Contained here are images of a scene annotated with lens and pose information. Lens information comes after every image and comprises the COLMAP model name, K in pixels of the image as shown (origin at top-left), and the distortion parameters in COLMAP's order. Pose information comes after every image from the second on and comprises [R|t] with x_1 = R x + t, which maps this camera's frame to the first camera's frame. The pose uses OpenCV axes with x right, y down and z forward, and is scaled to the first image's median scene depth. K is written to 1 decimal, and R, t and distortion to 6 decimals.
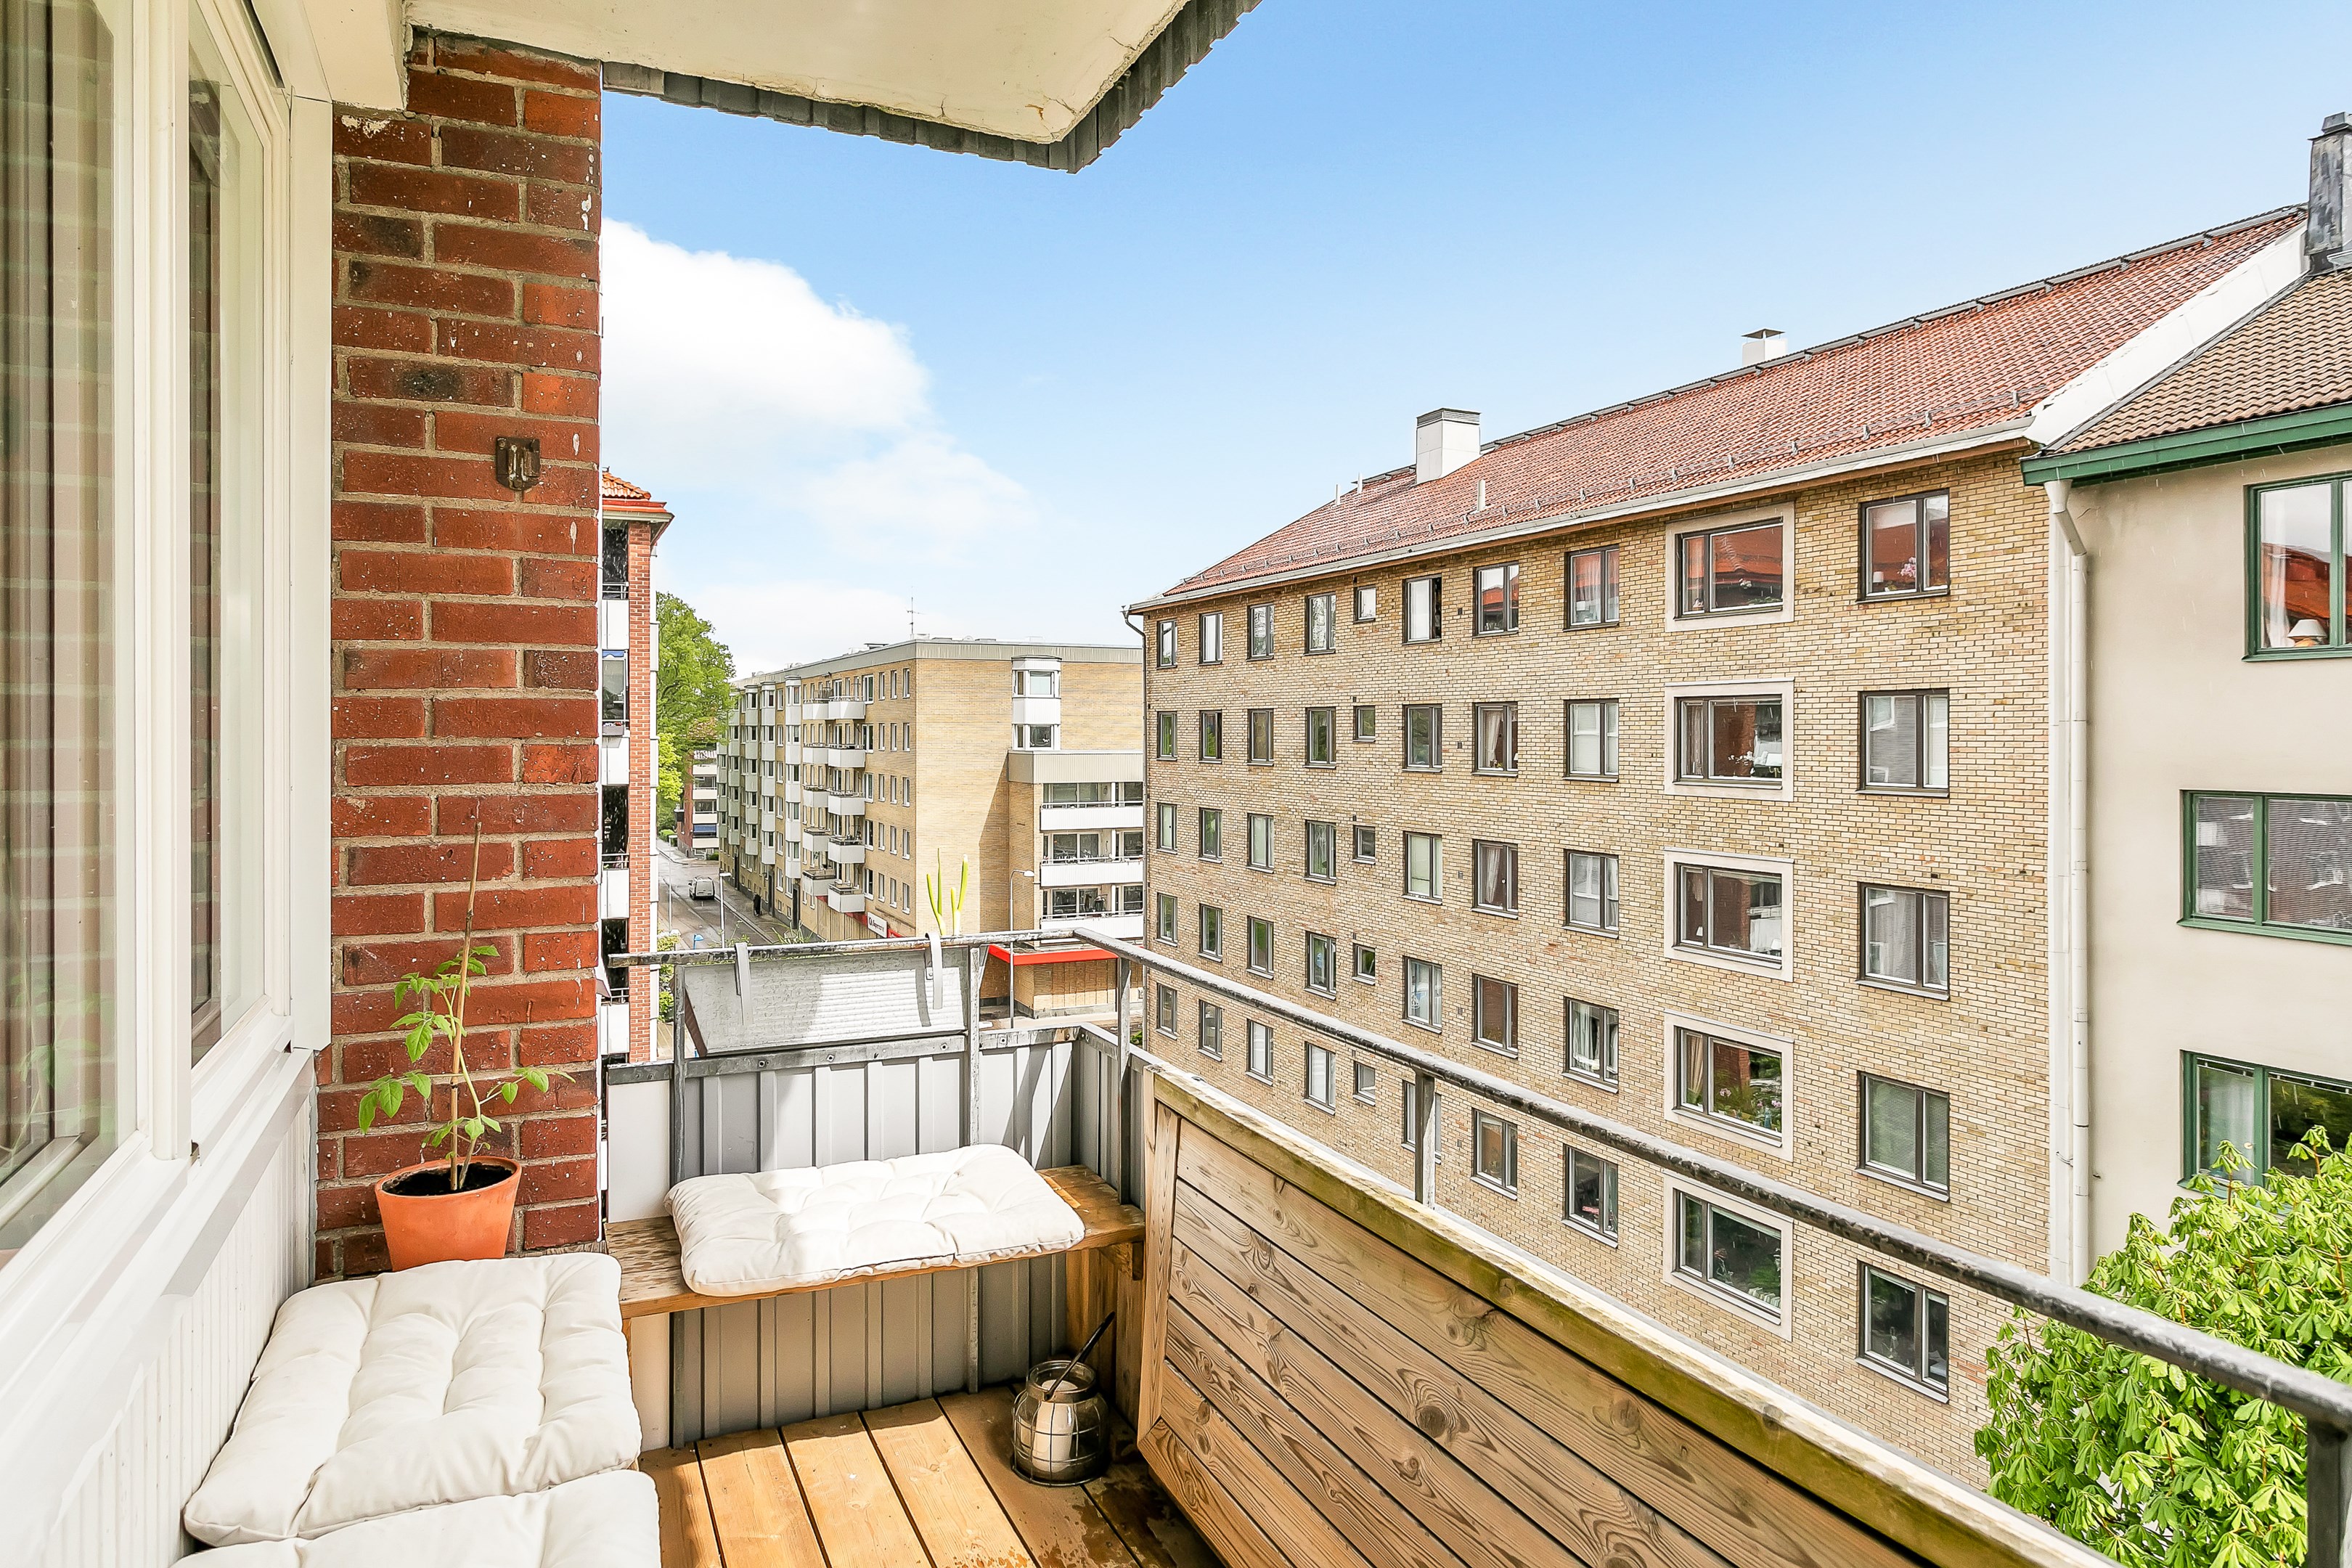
lens RADIAL K [[1424.2, 0, 1166.2], [0, 1424.2, 732.6], [0, 0, 1]] dist [-0.009464, 0.010120]
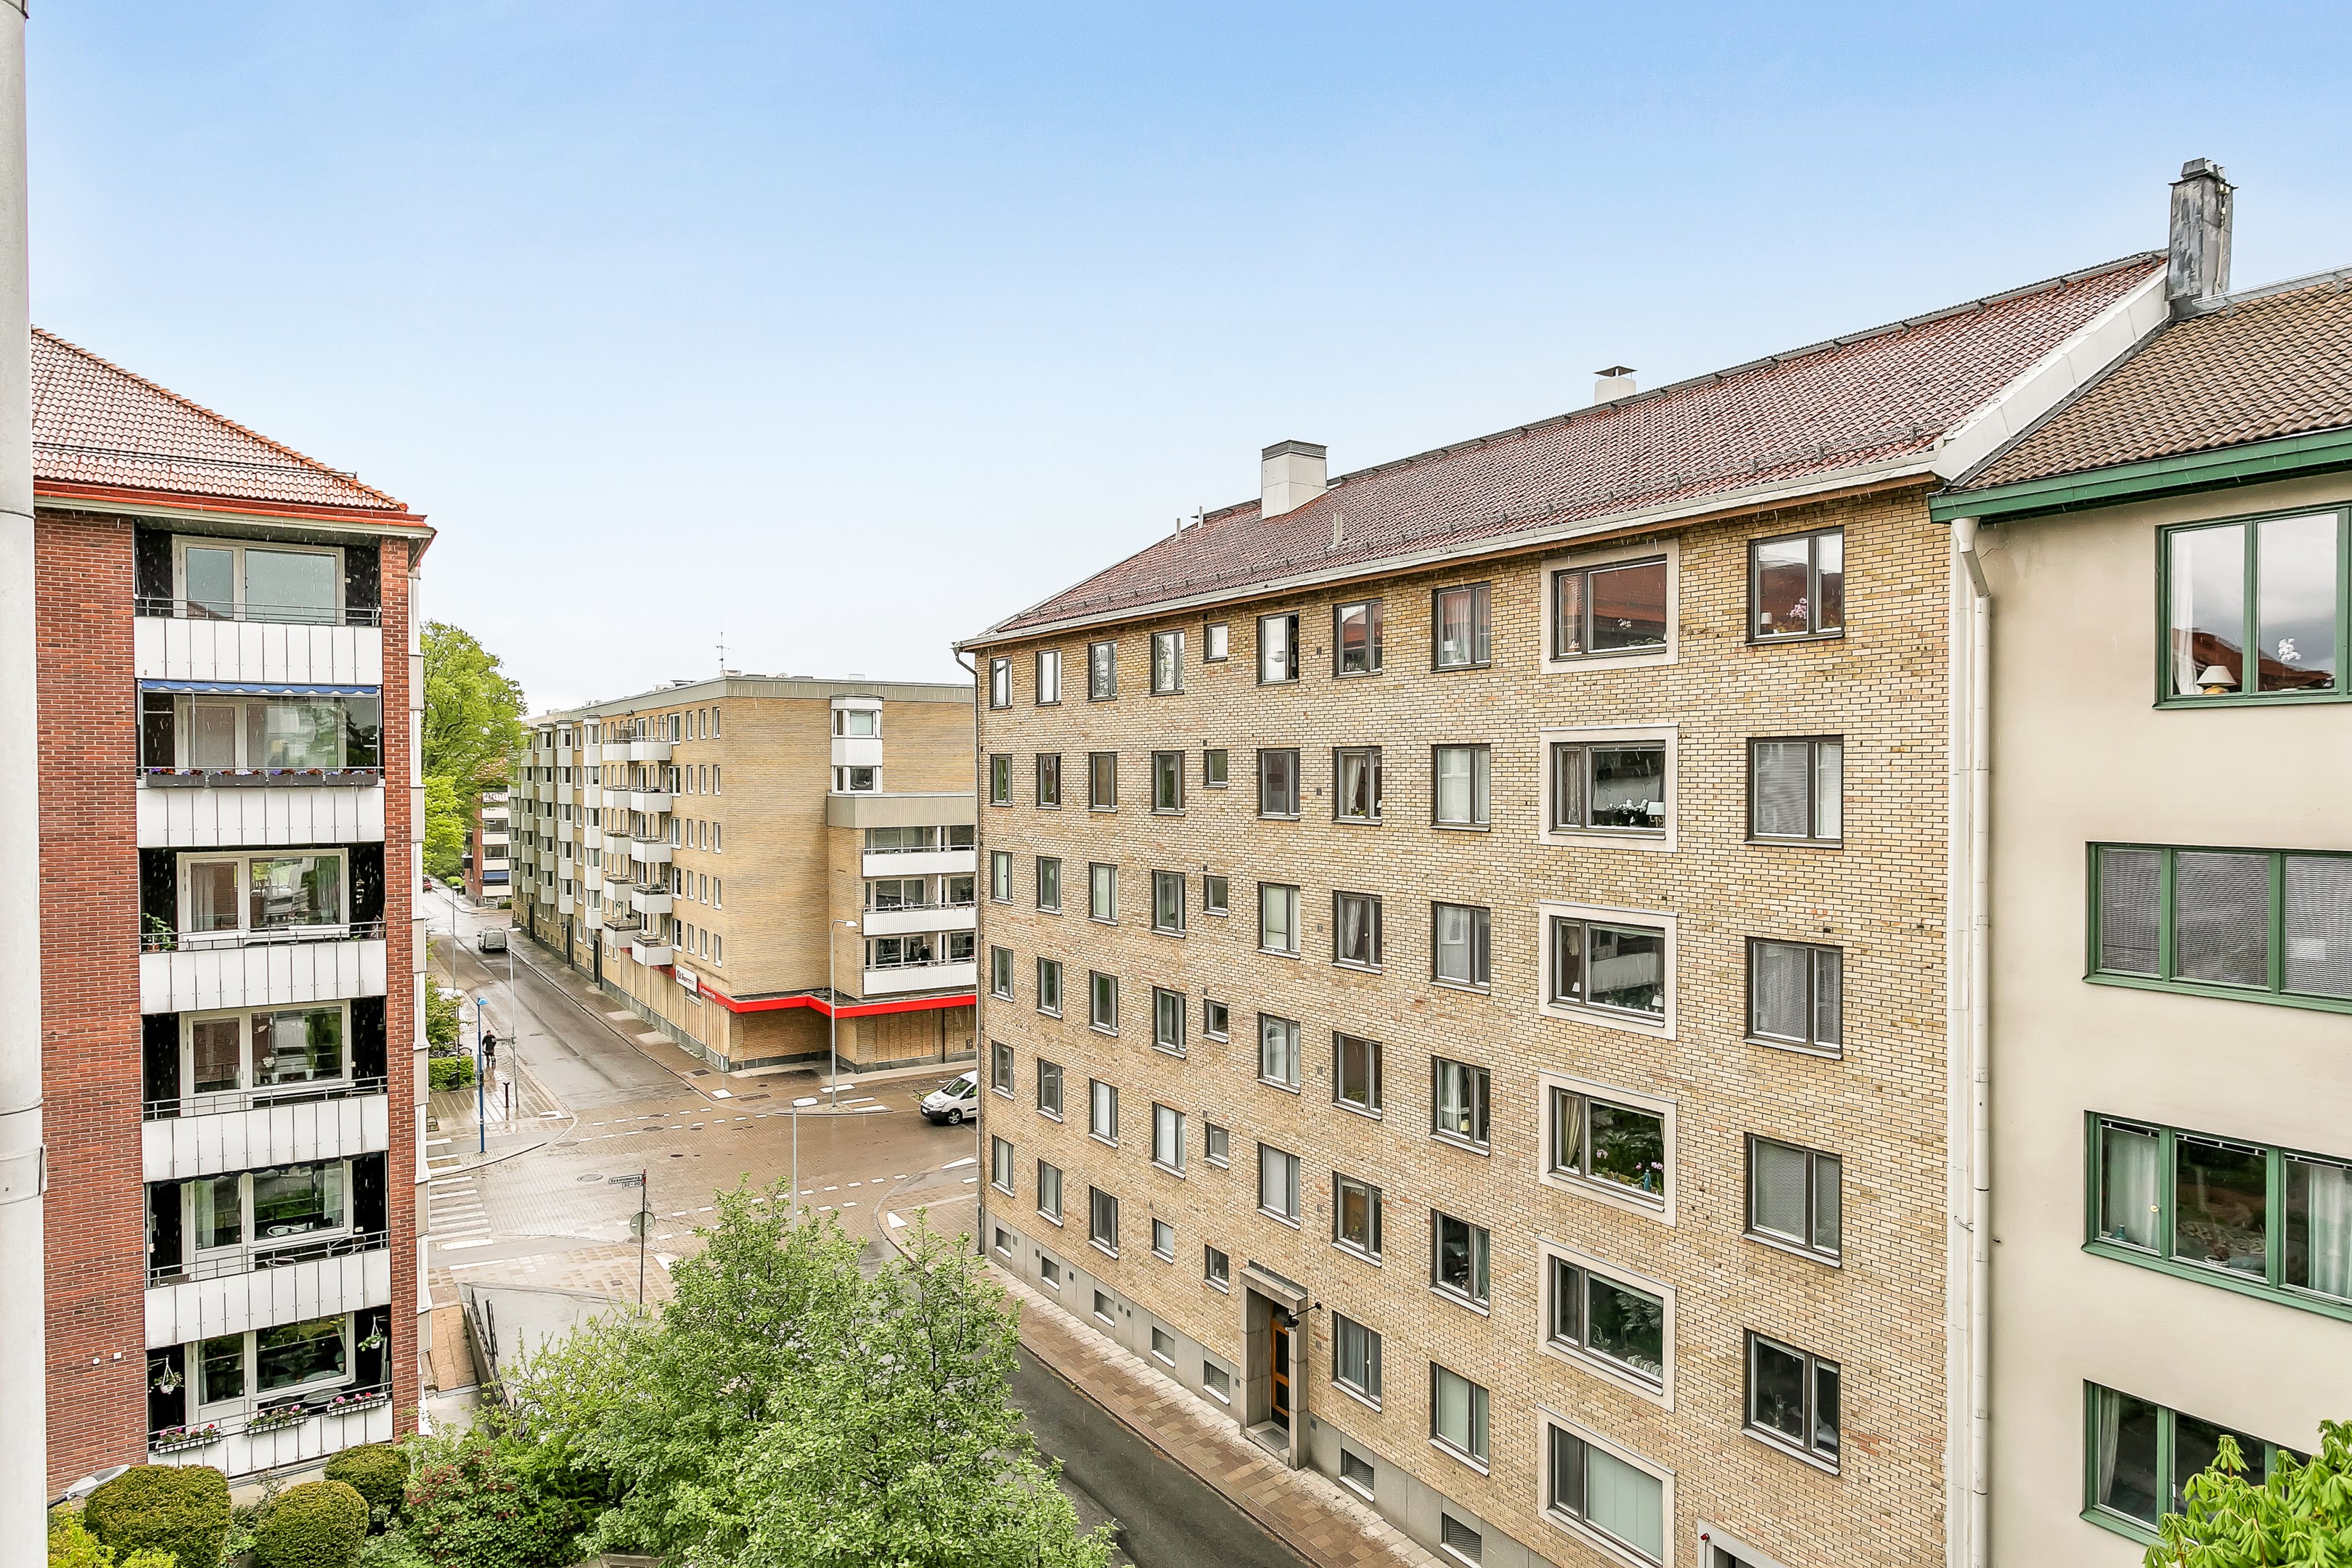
lens RADIAL K [[1424.2, 0, 1191.8], [0, 1424.2, 800.4], [0, 0, 1]] dist [-0.009464, 0.010120]
pose [[0.989957, -0.004832, 0.141288, -0.019971], [0.002052, 0.999802, 0.019817, -0.006859], [-0.141355, -0.019328, 0.989770, 0.111665]]
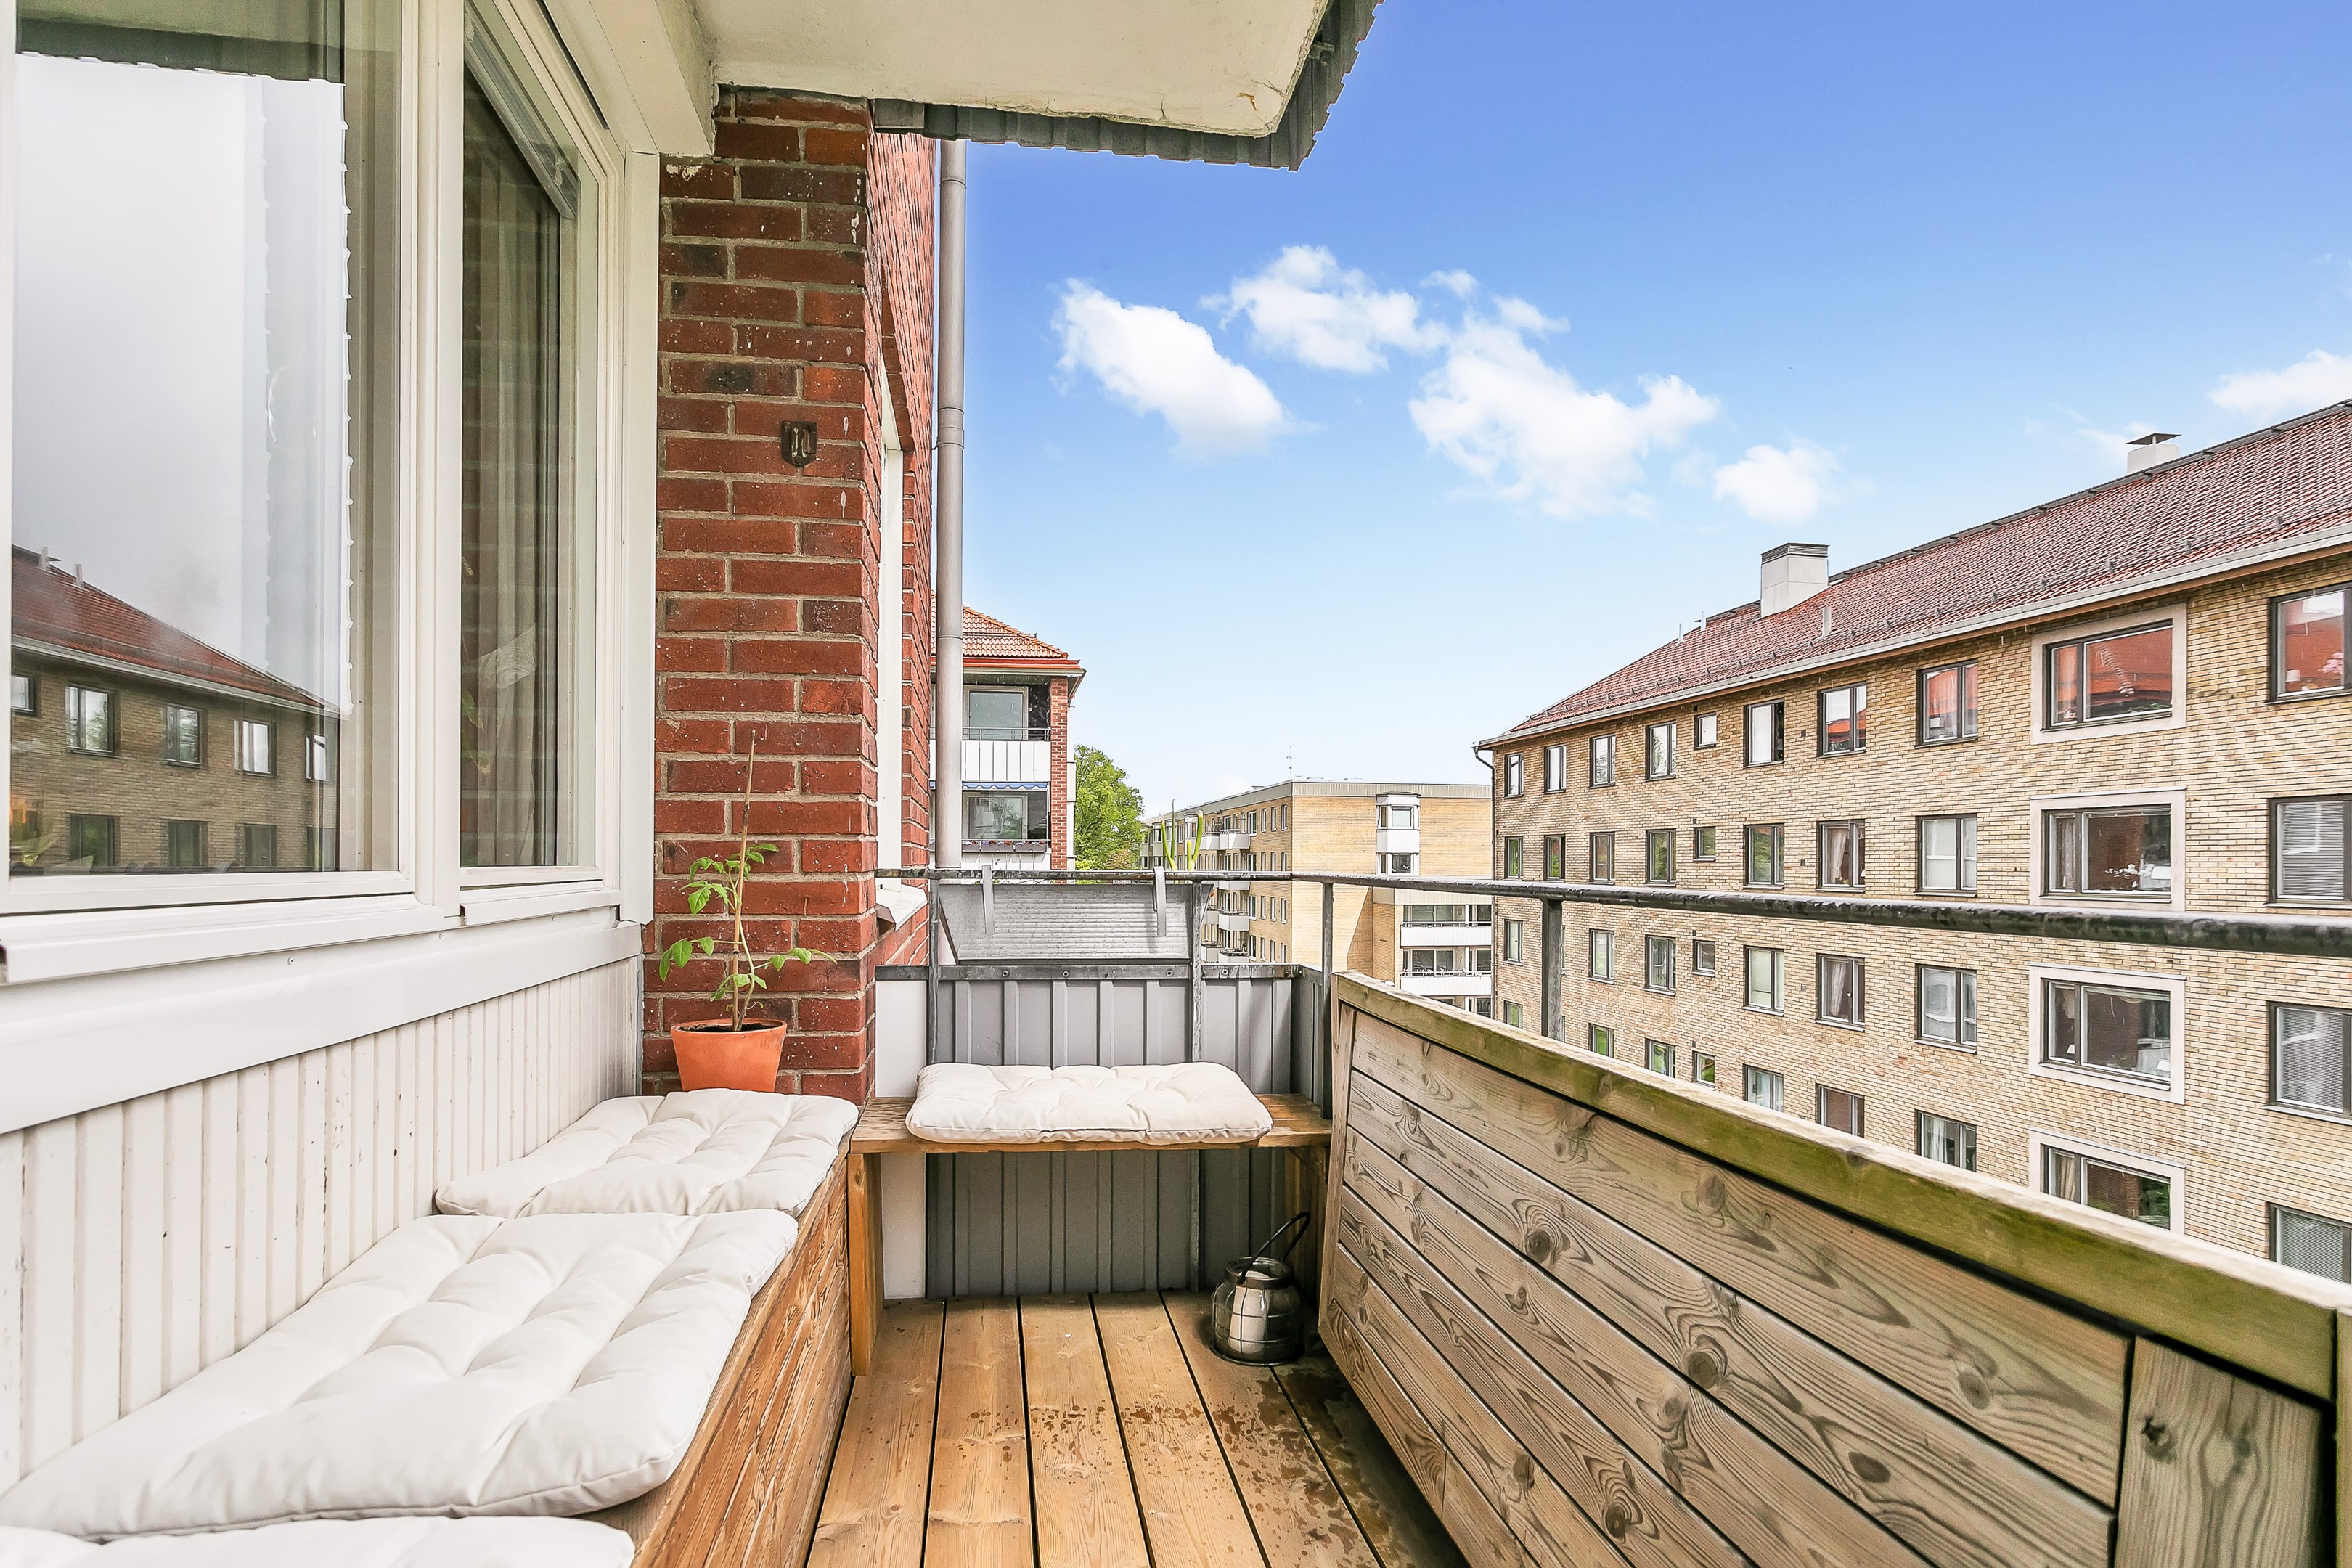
lens RADIAL K [[1236.2, 0, 1153.0], [0, 1236.2, 859.8], [0, 0, 1]] dist [-0.011162, 0.008342]
pose [[0.958745, 0.001881, -0.284260, 0.012955], [-0.002769, 0.999992, -0.002724, 0.017211], [0.284253, 0.003399, 0.958743, 0.010454]]
